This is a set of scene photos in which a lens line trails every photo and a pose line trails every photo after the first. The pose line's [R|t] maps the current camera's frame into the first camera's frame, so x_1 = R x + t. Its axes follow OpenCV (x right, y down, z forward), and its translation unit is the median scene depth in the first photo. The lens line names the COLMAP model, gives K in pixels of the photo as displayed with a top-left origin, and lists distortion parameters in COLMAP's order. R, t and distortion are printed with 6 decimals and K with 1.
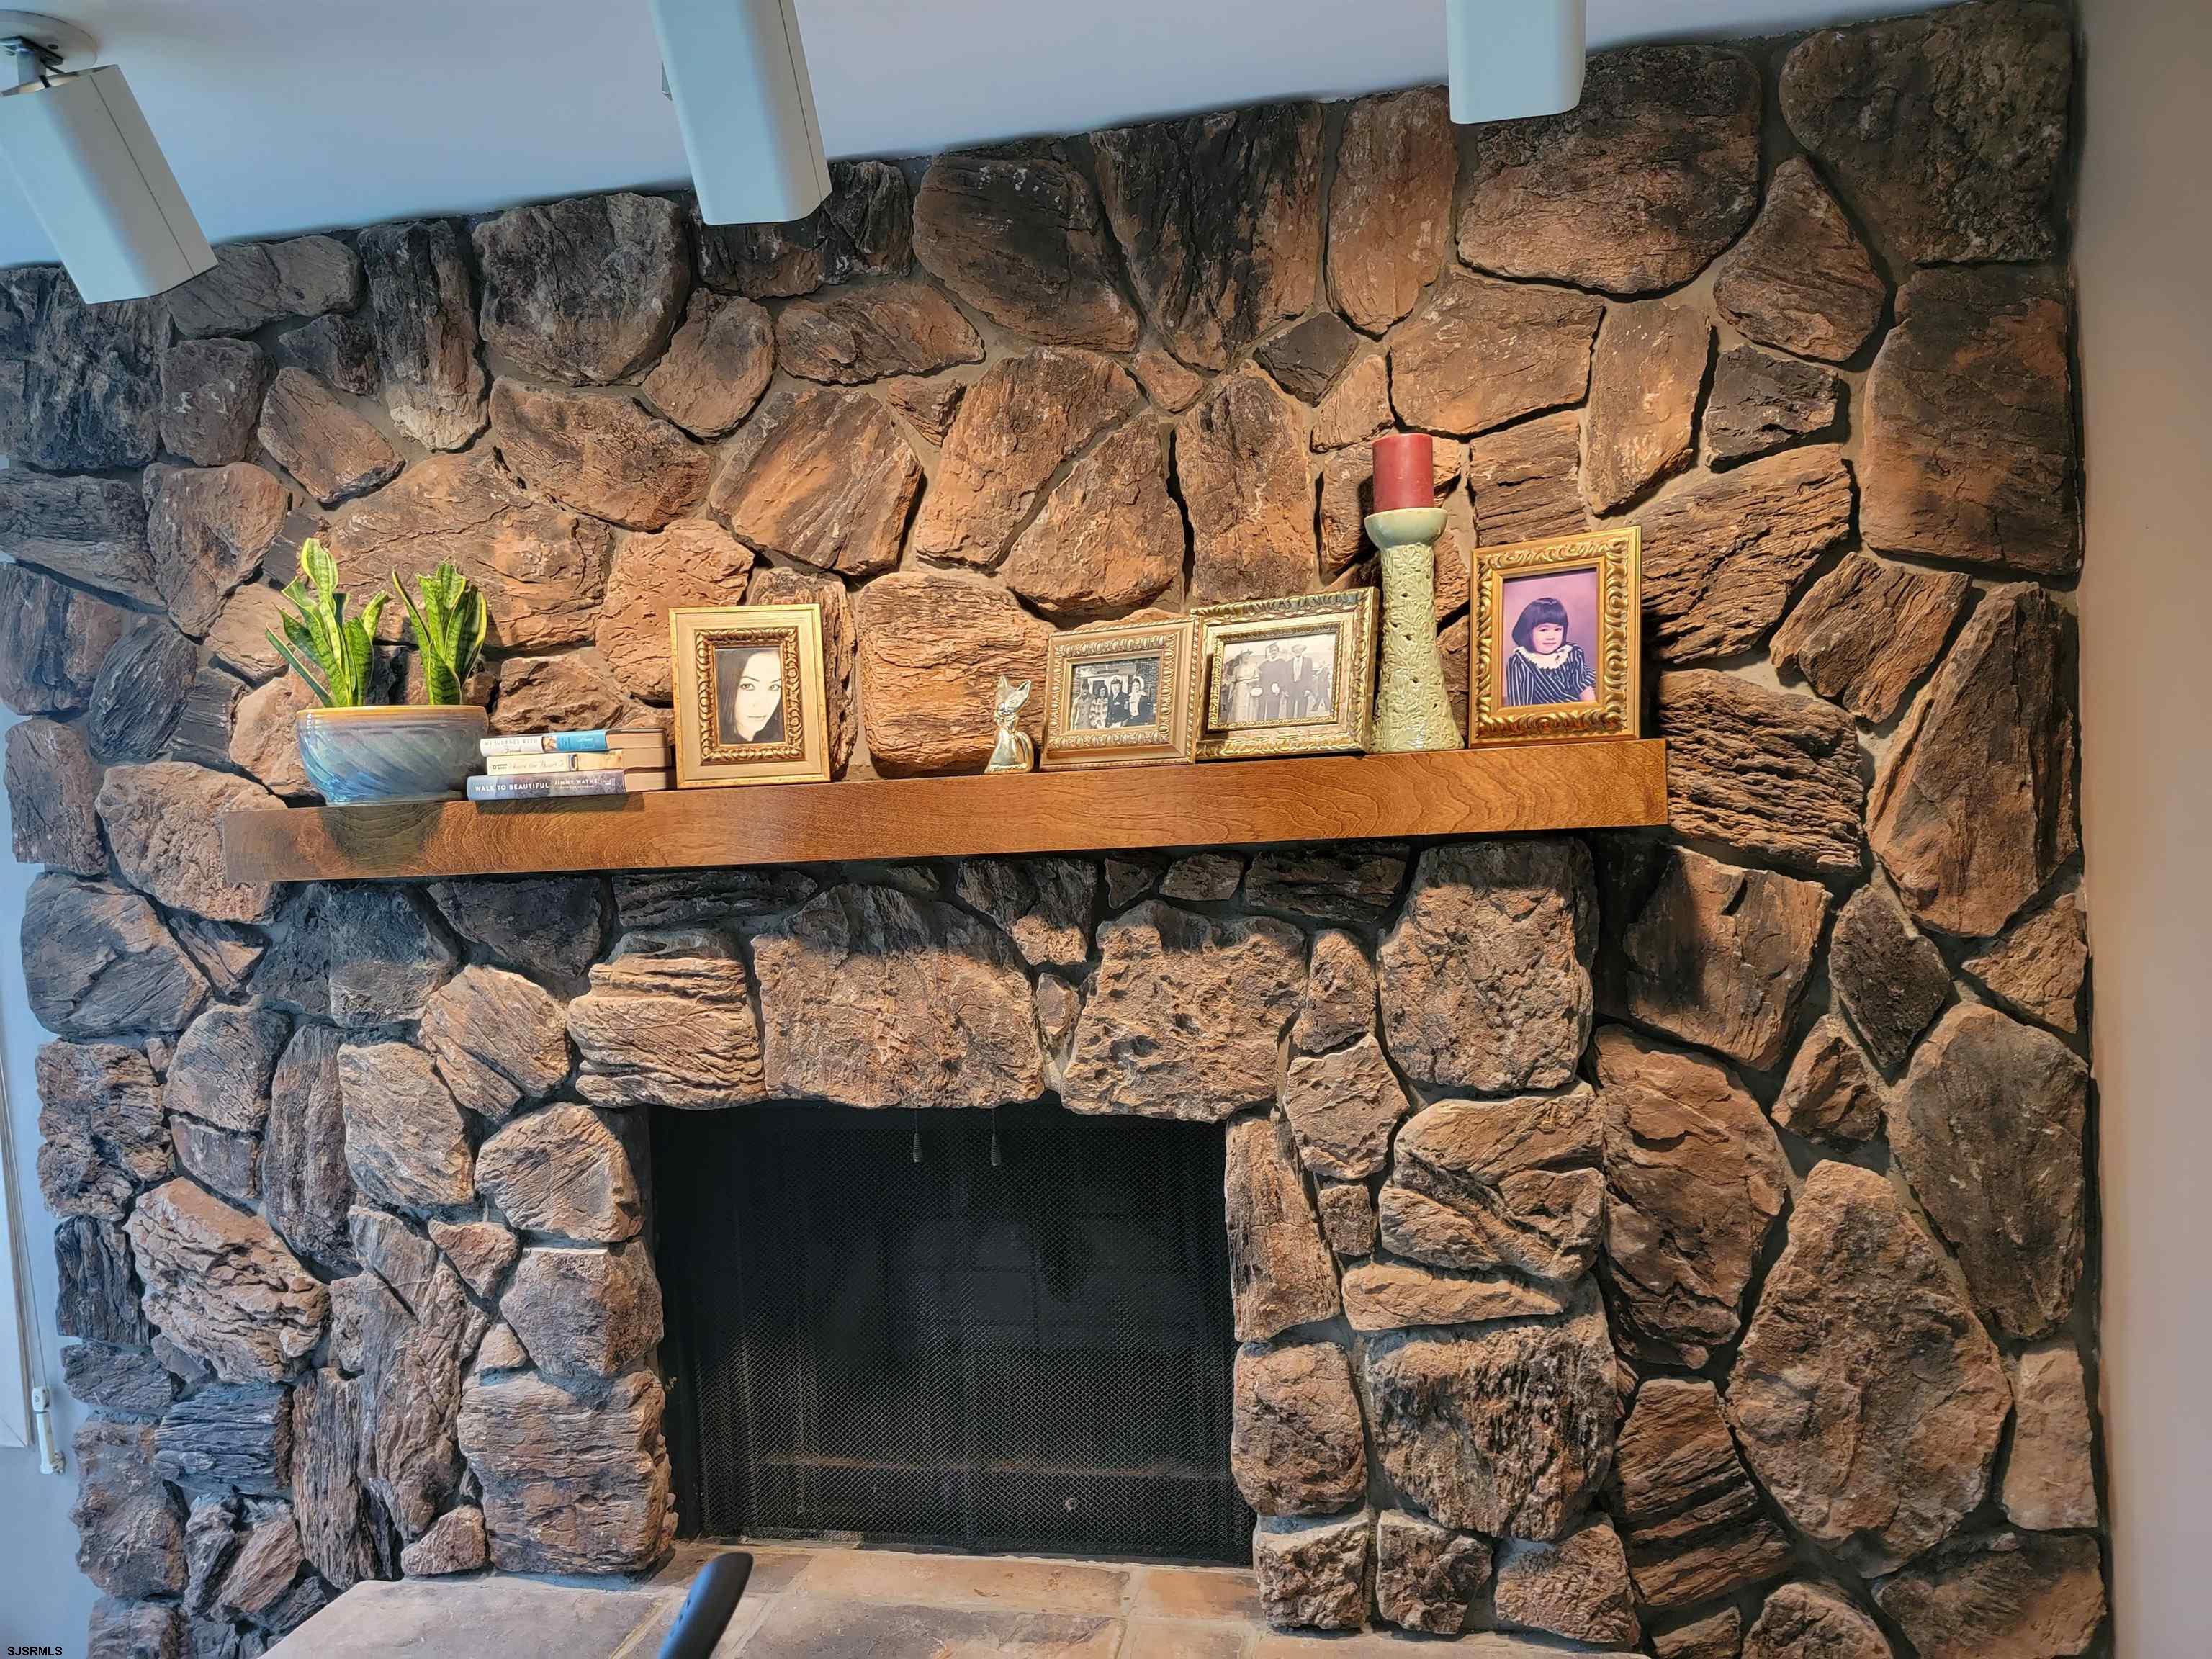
lens RADIAL K [[1513.9, 0, 1105.7], [0, 1513.9, 832.6], [0, 0, 1]] dist [0.076223, -0.057106]
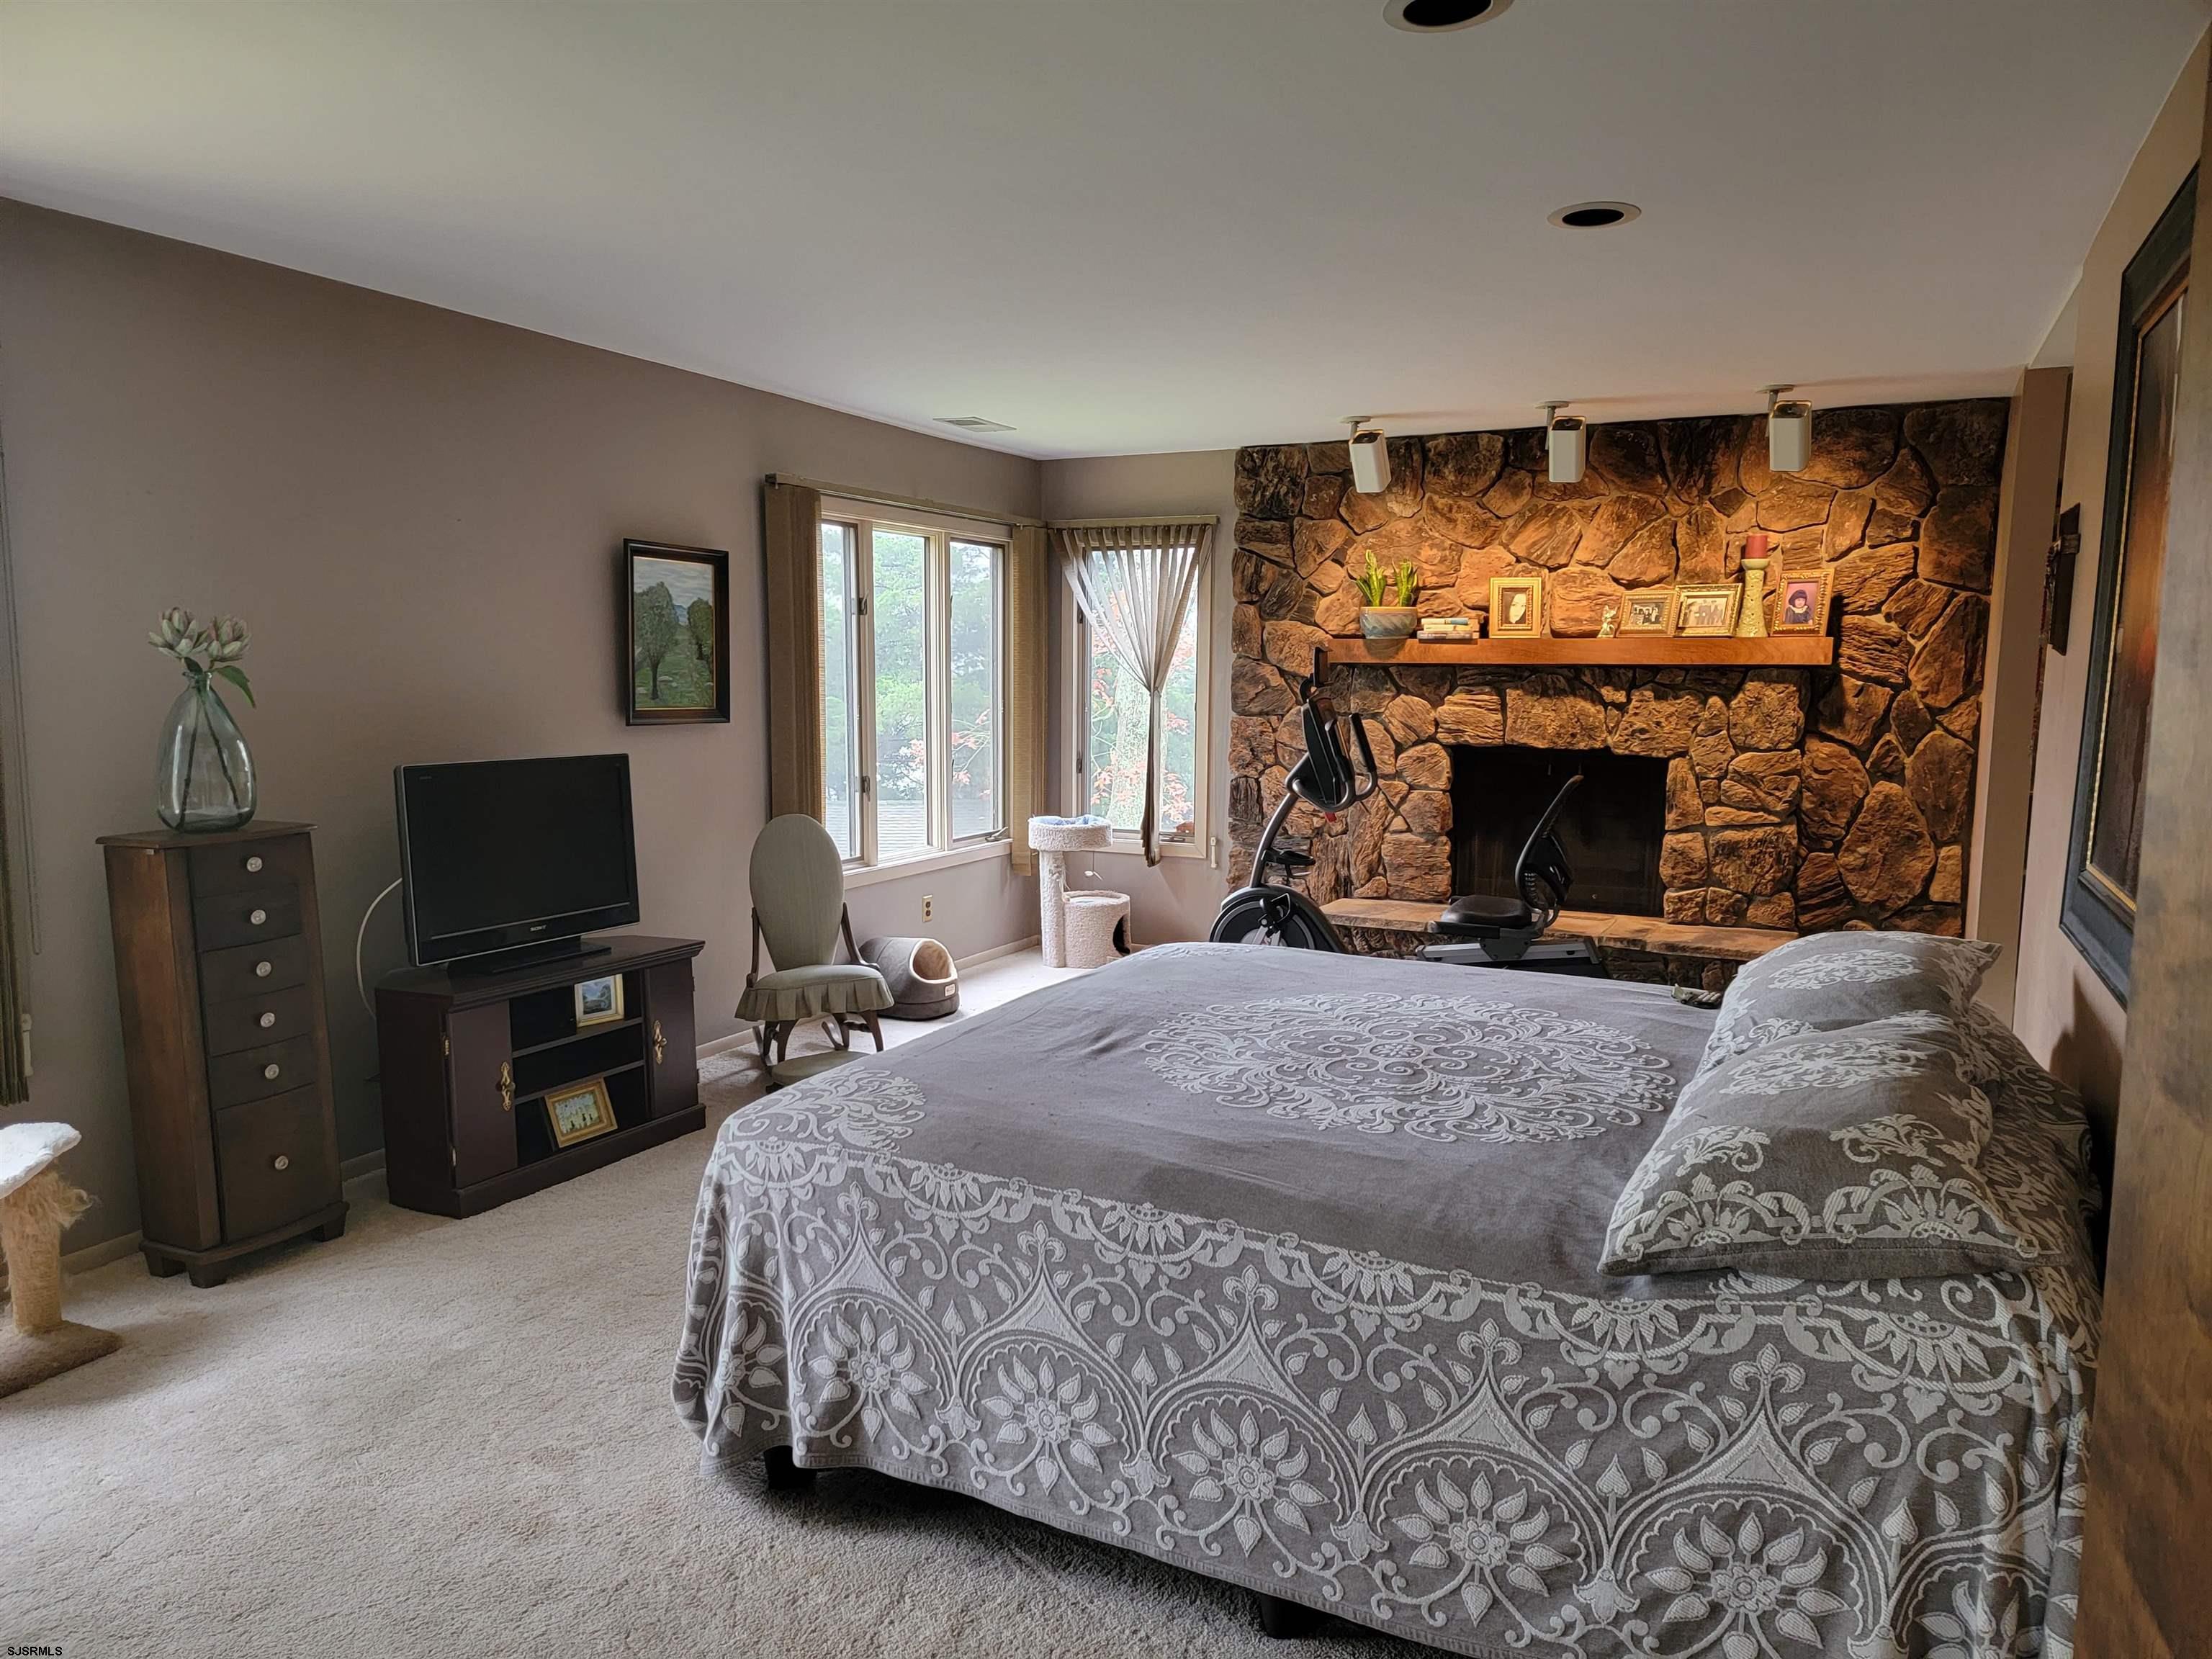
lens RADIAL K [[1513.9, 0, 1095.4], [0, 1513.9, 849.2], [0, 0, 1]] dist [0.076223, -0.057106]
pose [[0.965923, 0.090559, -0.242470, -0.273274], [-0.068913, 0.992961, 0.096330, 0.157098], [0.249486, -0.076339, 0.965365, -2.256011]]
